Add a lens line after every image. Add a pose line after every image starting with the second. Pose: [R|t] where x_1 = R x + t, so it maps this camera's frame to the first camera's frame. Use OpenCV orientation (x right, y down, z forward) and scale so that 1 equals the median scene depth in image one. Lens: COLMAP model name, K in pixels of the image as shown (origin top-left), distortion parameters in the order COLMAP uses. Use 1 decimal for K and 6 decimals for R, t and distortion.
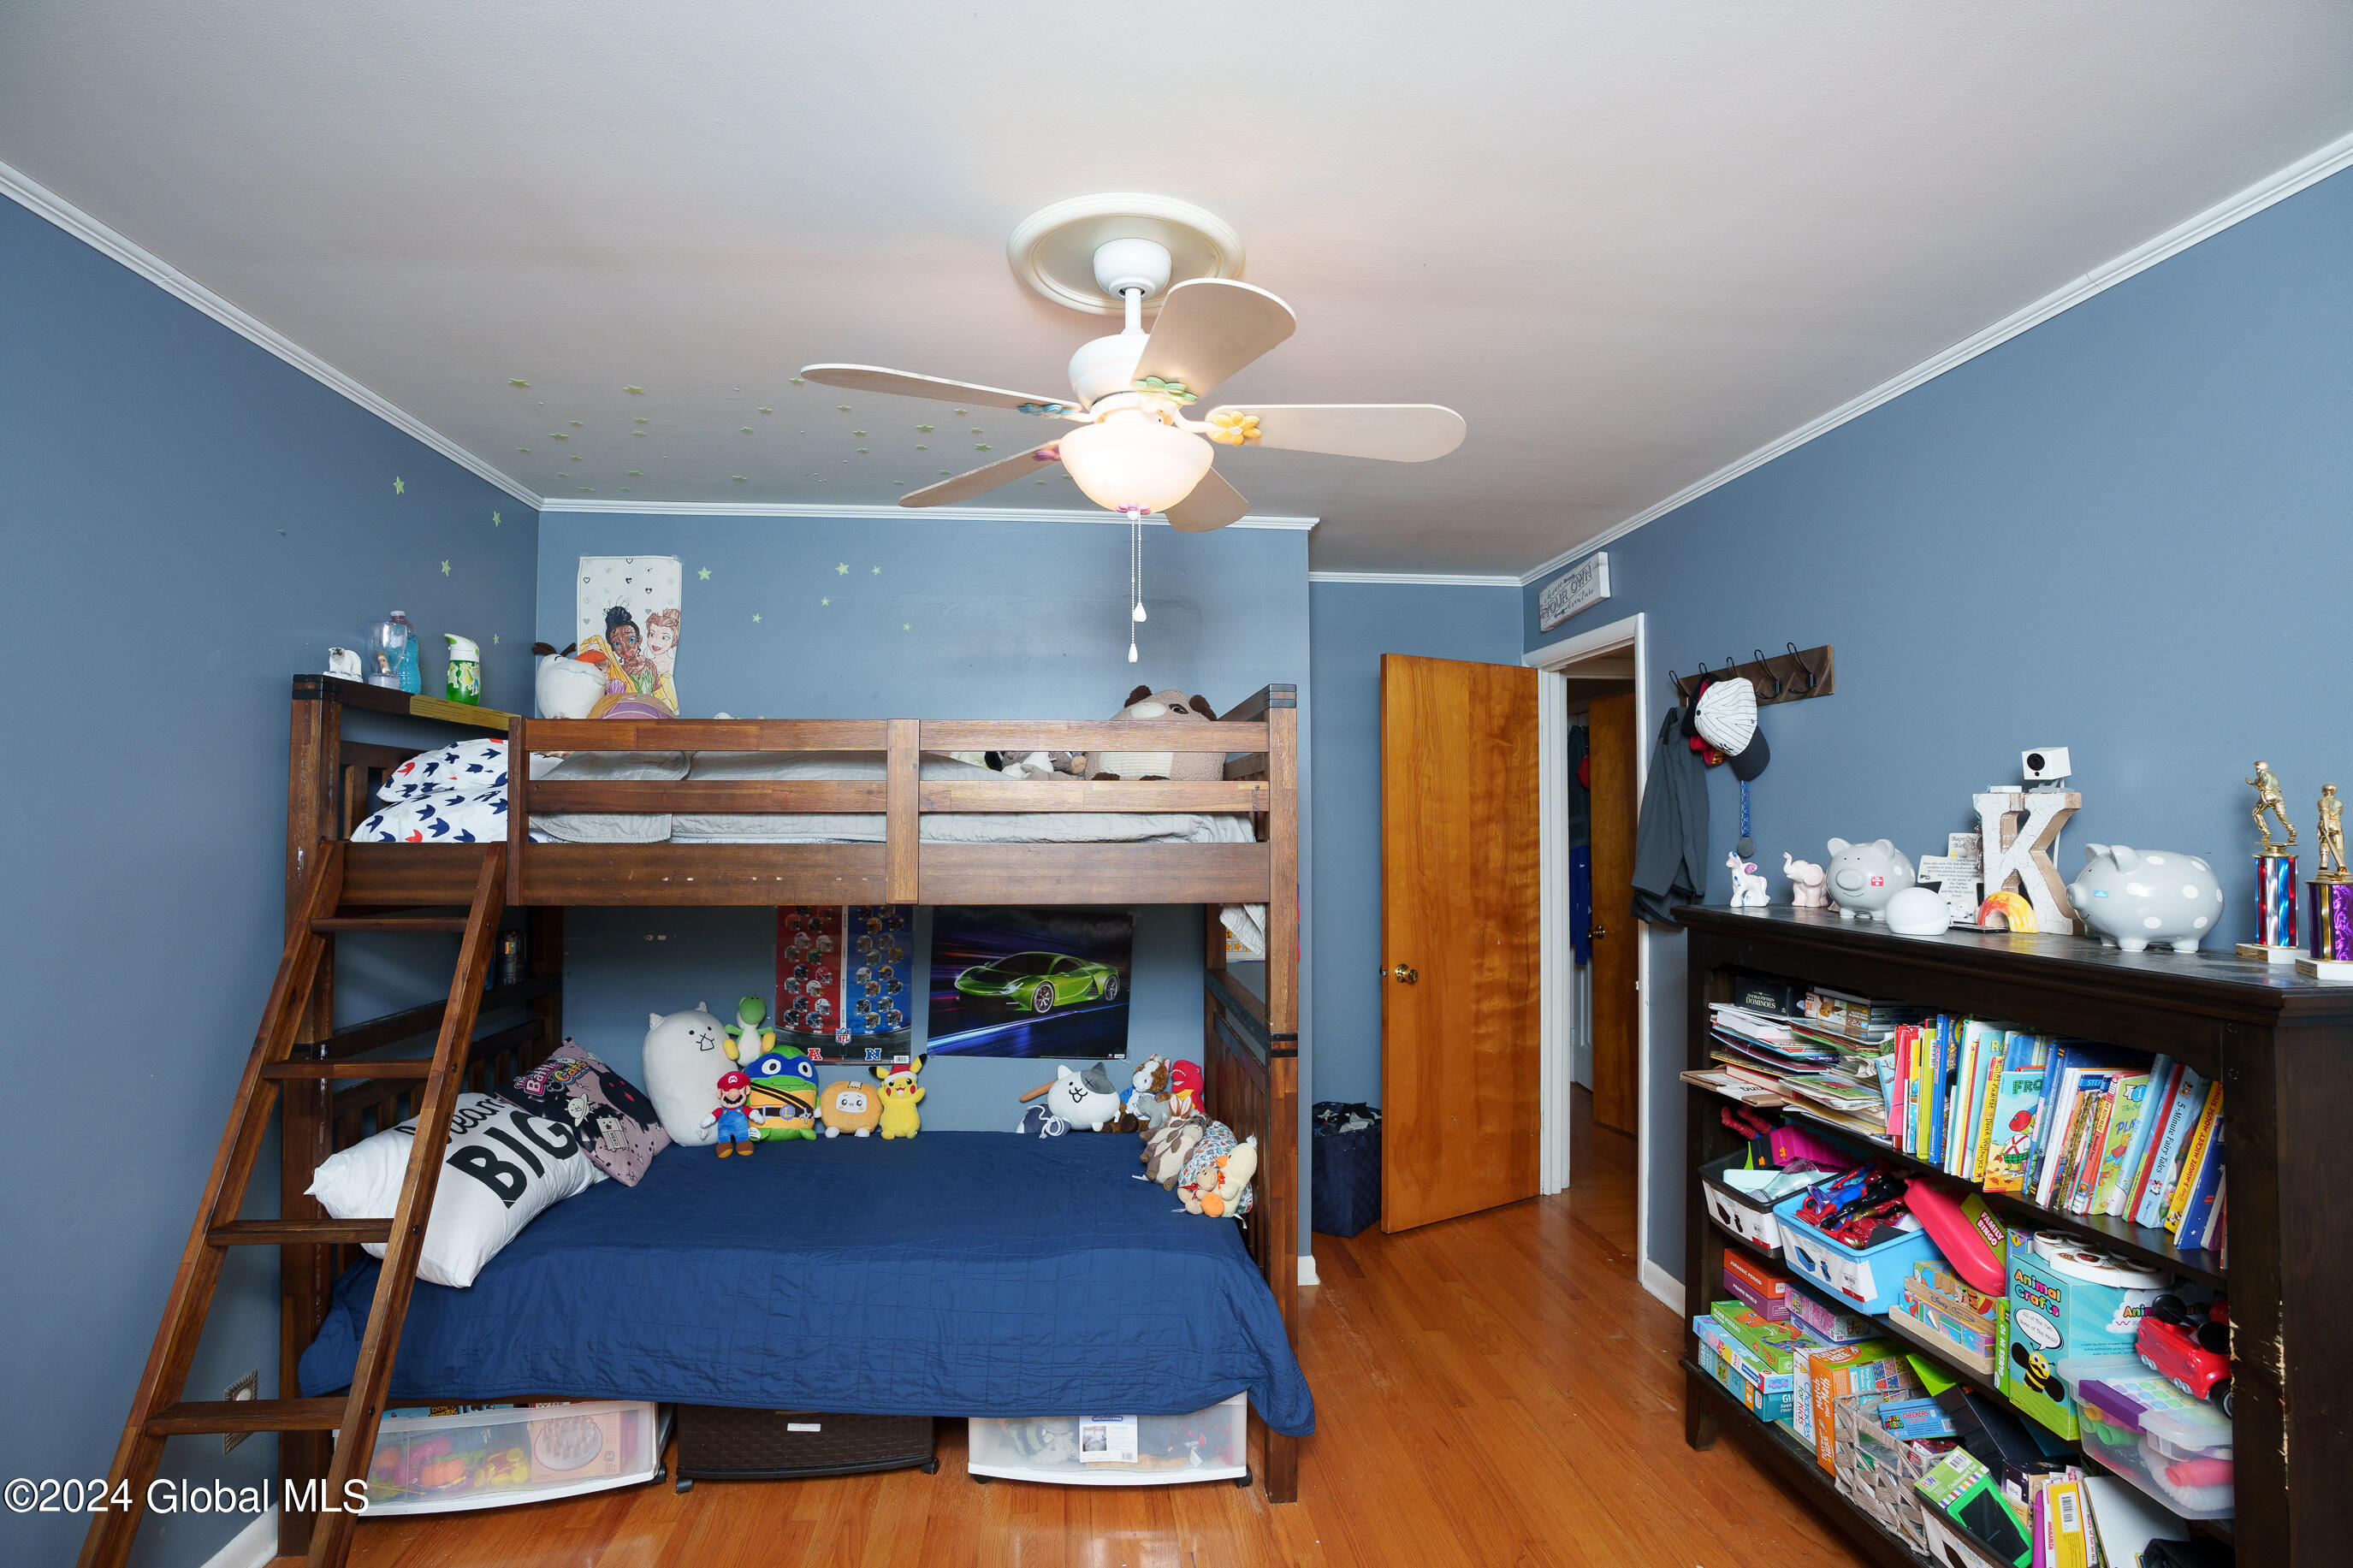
lens RADIAL K [[1078.4, 0, 1167.2], [0, 1078.4, 791.3], [0, 0, 1]] dist [-0.071092, 0.025914]
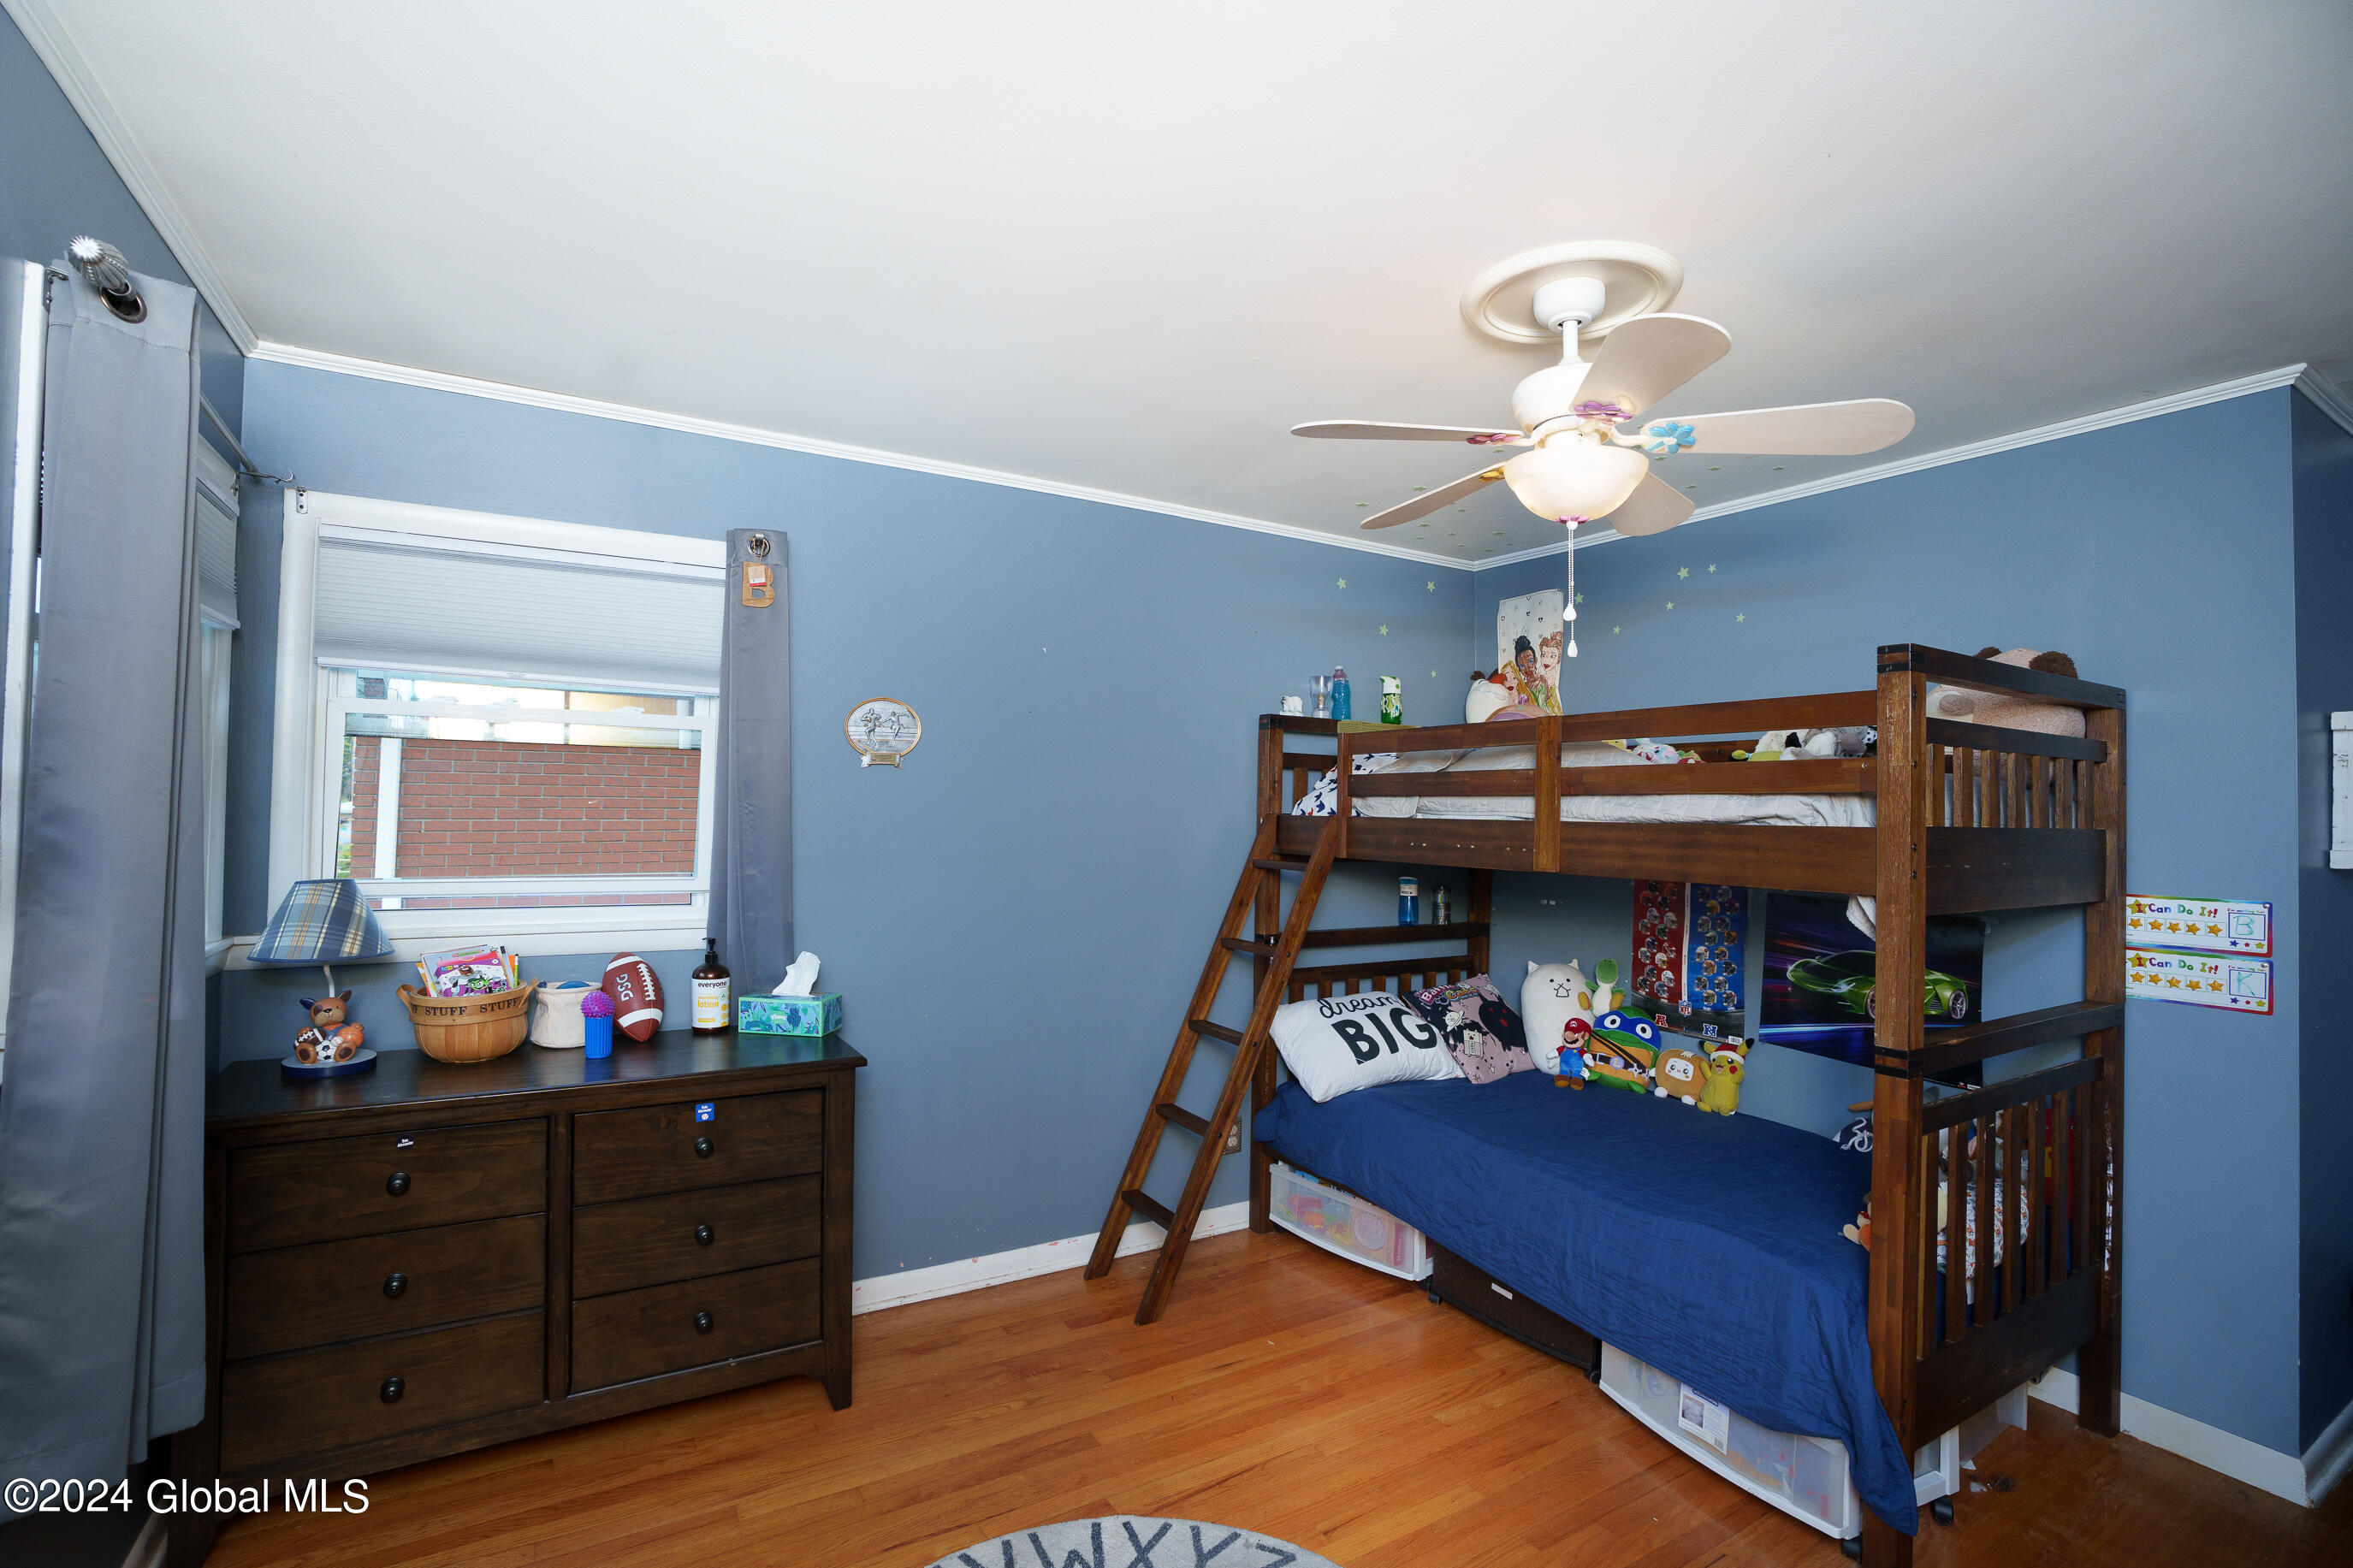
lens RADIAL K [[1078.4, 0, 1167.2], [0, 1078.4, 791.3], [0, 0, 1]] dist [-0.071092, 0.025914]
pose [[0.416397, -0.008968, -0.909139, 0.478697], [0.008729, 0.999945, -0.005866, 0.014121], [0.909141, -0.005493, 0.416452, 0.092454]]
